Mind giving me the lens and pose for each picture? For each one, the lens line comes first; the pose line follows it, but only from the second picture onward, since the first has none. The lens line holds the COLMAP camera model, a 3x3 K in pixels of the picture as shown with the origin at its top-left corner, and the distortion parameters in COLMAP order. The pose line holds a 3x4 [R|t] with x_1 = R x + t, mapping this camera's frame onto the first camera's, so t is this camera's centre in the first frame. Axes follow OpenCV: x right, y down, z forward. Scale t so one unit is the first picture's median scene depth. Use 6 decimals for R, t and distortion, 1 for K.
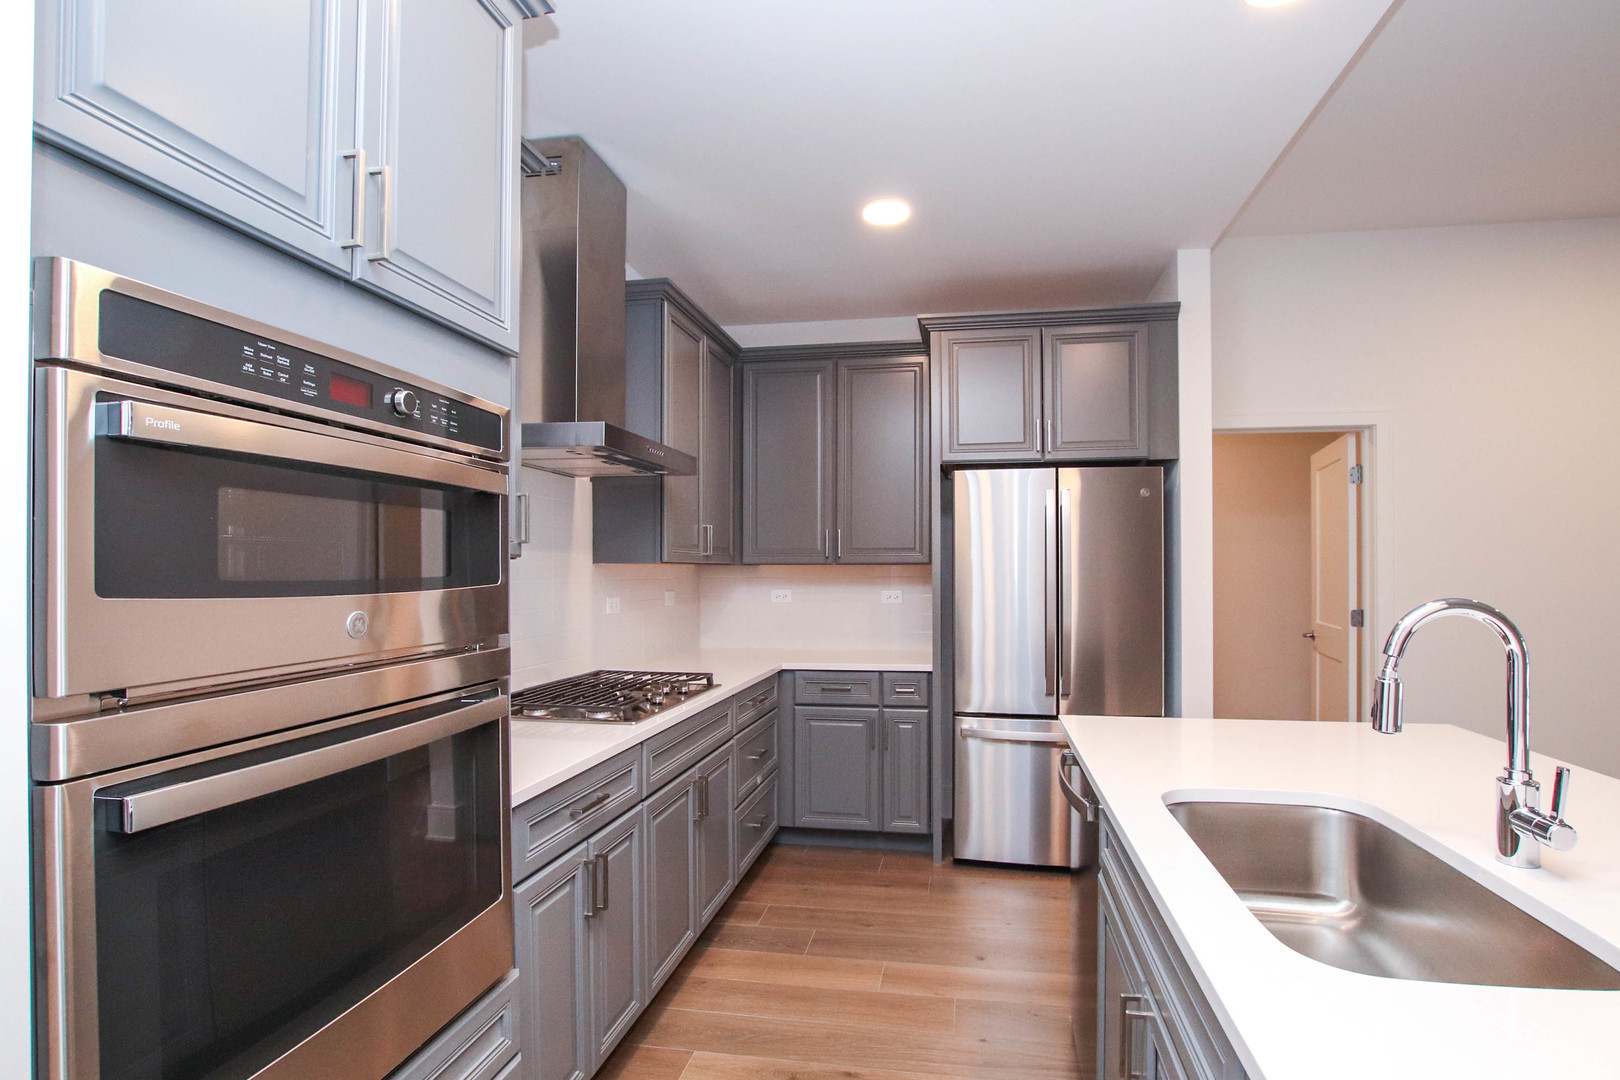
lens RADIAL K [[772.7, 0, 837.5], [0, 772.7, 566.3], [0, 0, 1]] dist [-0.030534, 0.002353]
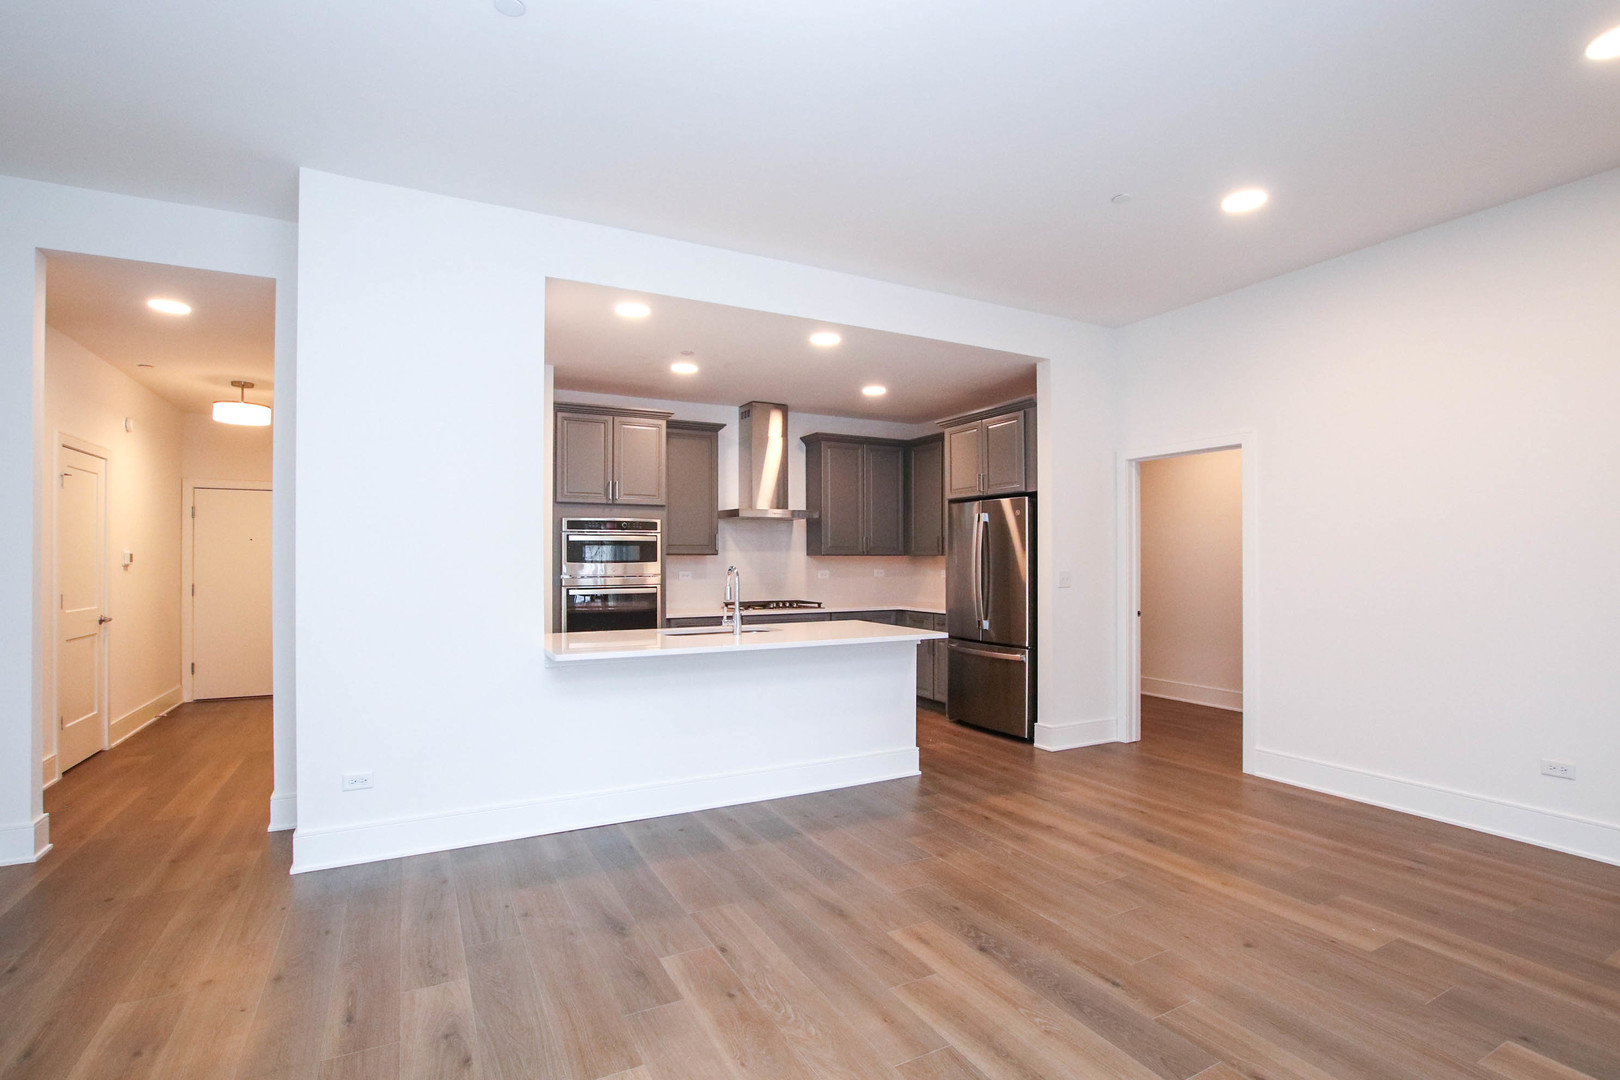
lens RADIAL K [[772.7, 0, 812.4], [0, 772.7, 551.9], [0, 0, 1]] dist [-0.030534, 0.002353]
pose [[0.601620, -0.005363, -0.798765, 1.579703], [0.003504, 0.999986, -0.004075, -0.005341], [0.798775, -0.000347, 0.601630, -0.397066]]
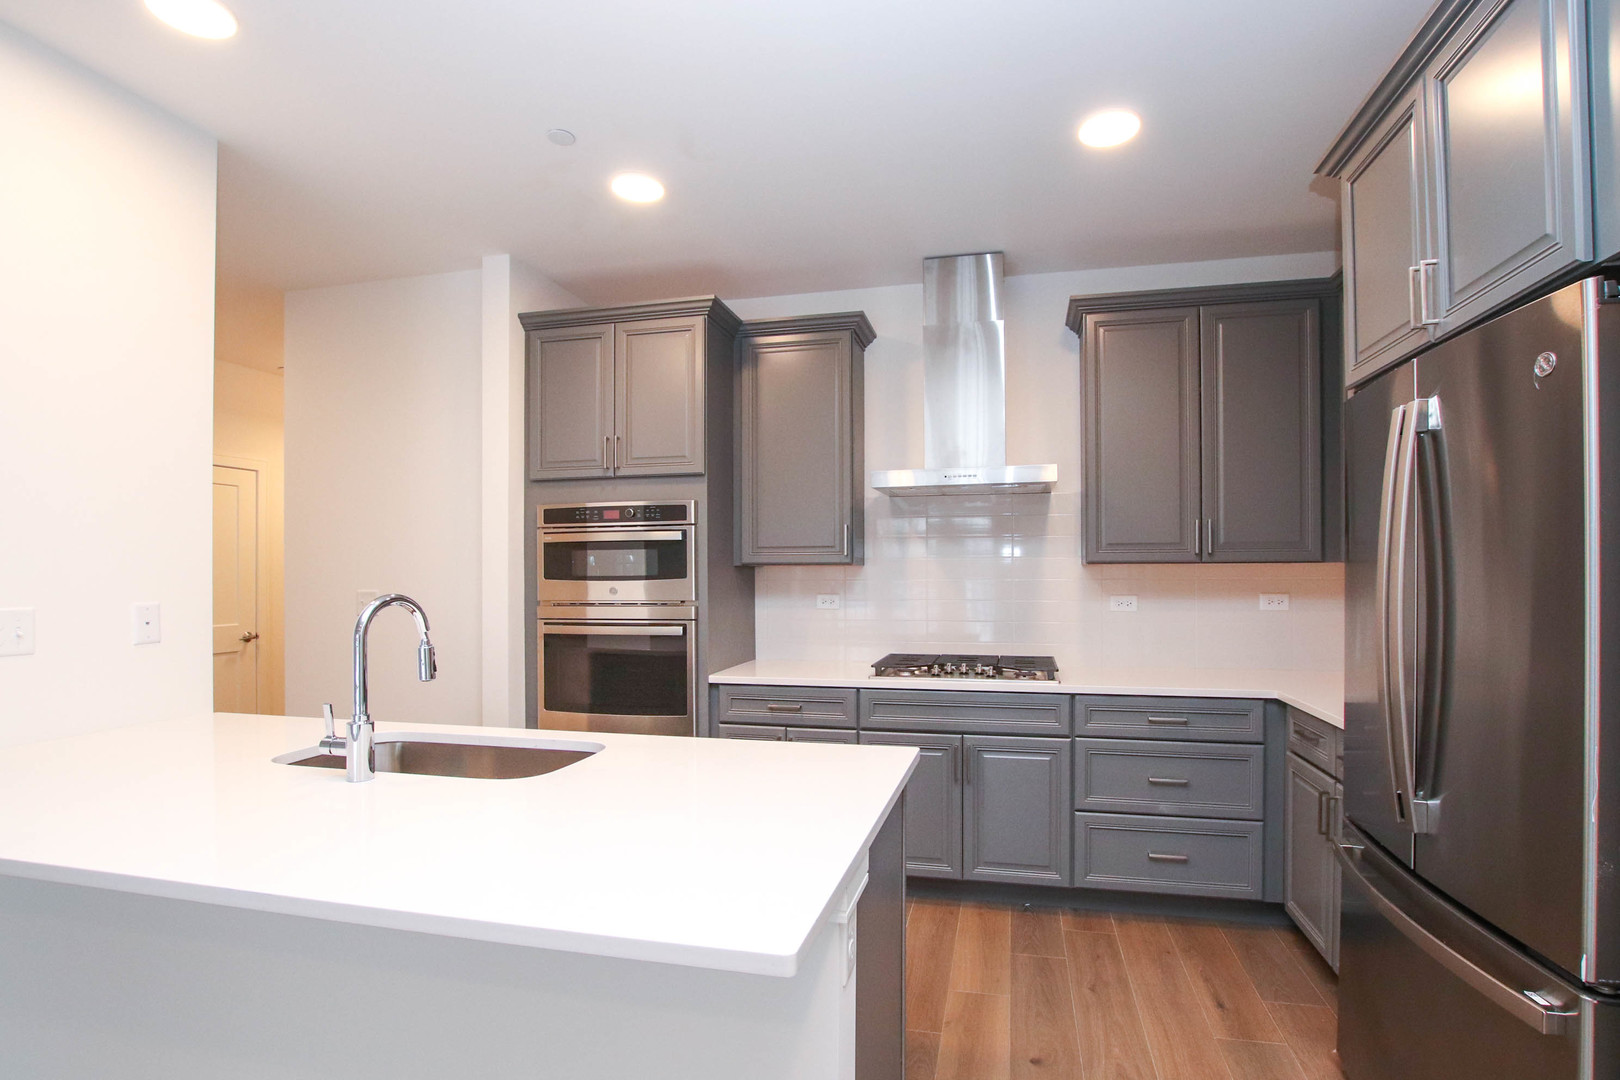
lens RADIAL K [[772.7, 0, 840.9], [0, 772.7, 570.9], [0, 0, 1]] dist [-0.030534, 0.002353]
pose [[-0.048199, 0.001306, -0.998837, 0.835459], [0.009892, 0.999951, 0.000830, 0.001237], [0.998789, -0.009841, -0.048210, 0.713846]]
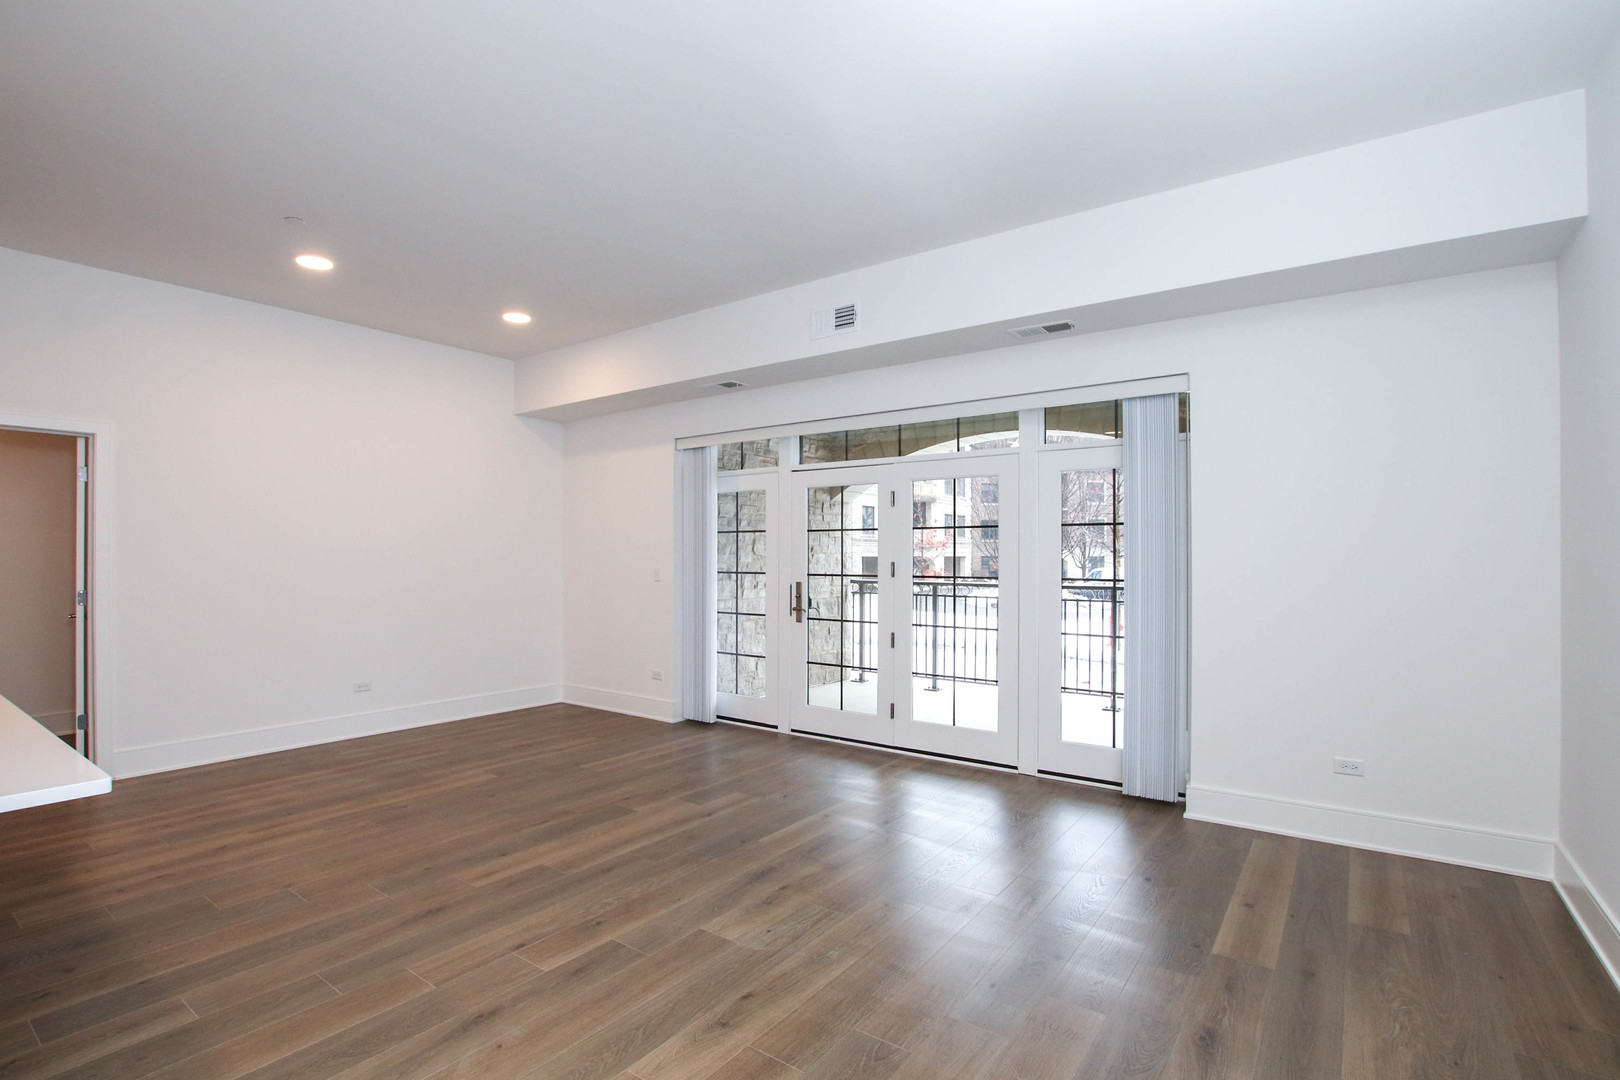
lens RADIAL K [[772.7, 0, 816.5], [0, 772.7, 548.0], [0, 0, 1]] dist [-0.030534, 0.002353]
pose [[0.447134, 0.009842, 0.894413, 0.213048], [-0.005320, 0.999951, -0.008344, -0.009175], [-0.894451, -0.001027, 0.447164, -0.645455]]
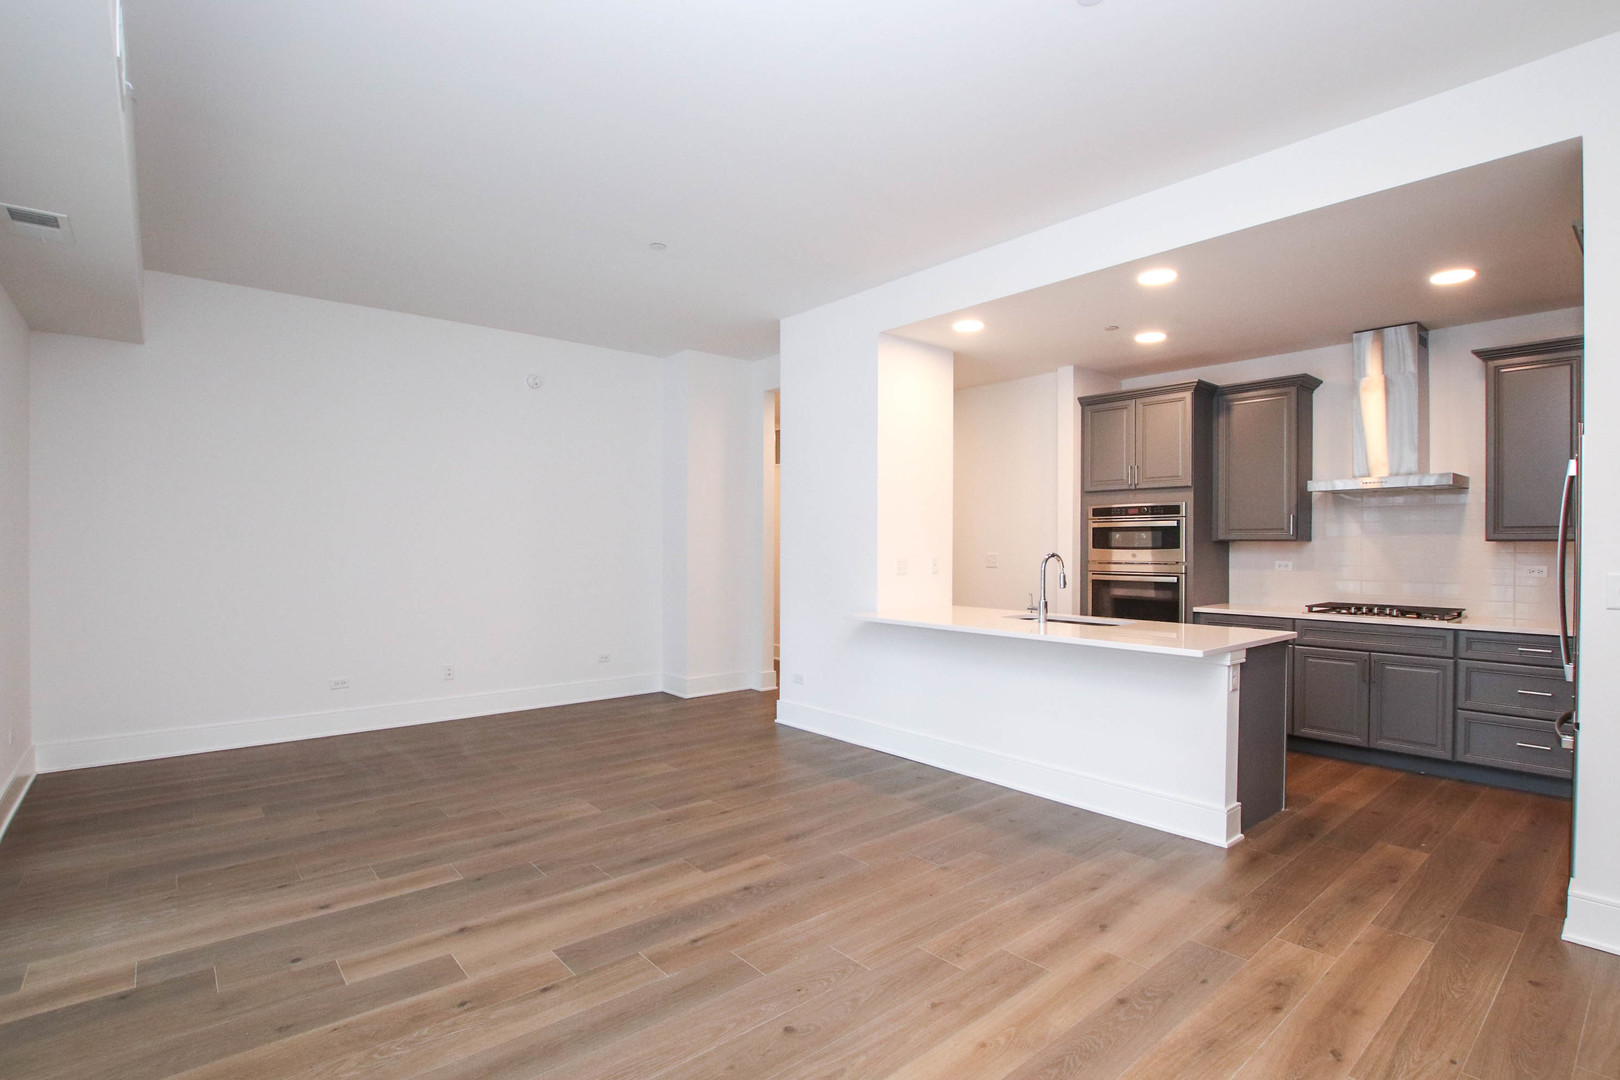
lens RADIAL K [[772.7, 0, 799.0], [0, 772.7, 549.6], [0, 0, 1]] dist [-0.030534, 0.002353]
pose [[-0.657213, 0.007823, -0.753664, 1.698725], [0.003223, 0.999966, 0.007569, -0.003919], [0.753698, 0.002545, -0.657216, 0.952424]]
